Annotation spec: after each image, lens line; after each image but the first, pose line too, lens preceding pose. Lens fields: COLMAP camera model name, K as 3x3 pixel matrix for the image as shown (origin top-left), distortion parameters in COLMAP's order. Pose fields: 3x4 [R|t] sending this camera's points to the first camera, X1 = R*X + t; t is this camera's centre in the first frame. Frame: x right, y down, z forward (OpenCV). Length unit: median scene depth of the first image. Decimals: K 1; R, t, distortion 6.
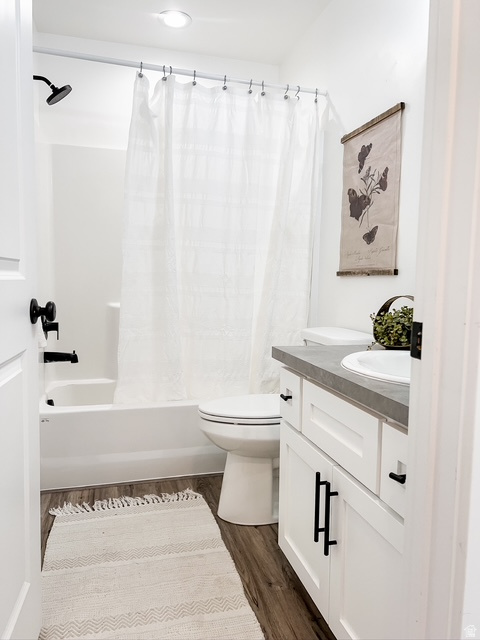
lens RADIAL K [[474.7, 0, 239.9], [0, 474.7, 325.3], [0, 0, 1]] dist [0.076489, -0.109634]
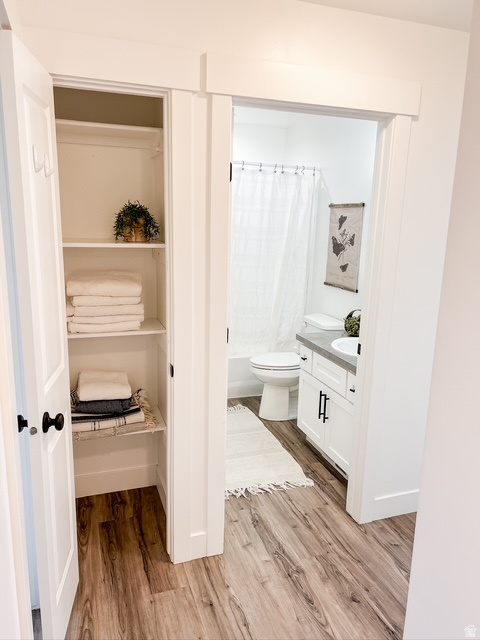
lens RADIAL K [[474.7, 0, 239.9], [0, 474.7, 325.3], [0, 0, 1]] dist [0.076489, -0.109634]
pose [[0.997571, -0.003083, 0.069586, -0.245534], [-0.005930, 0.991634, 0.128947, -0.197314], [-0.069402, -0.129046, 0.989207, -0.782660]]
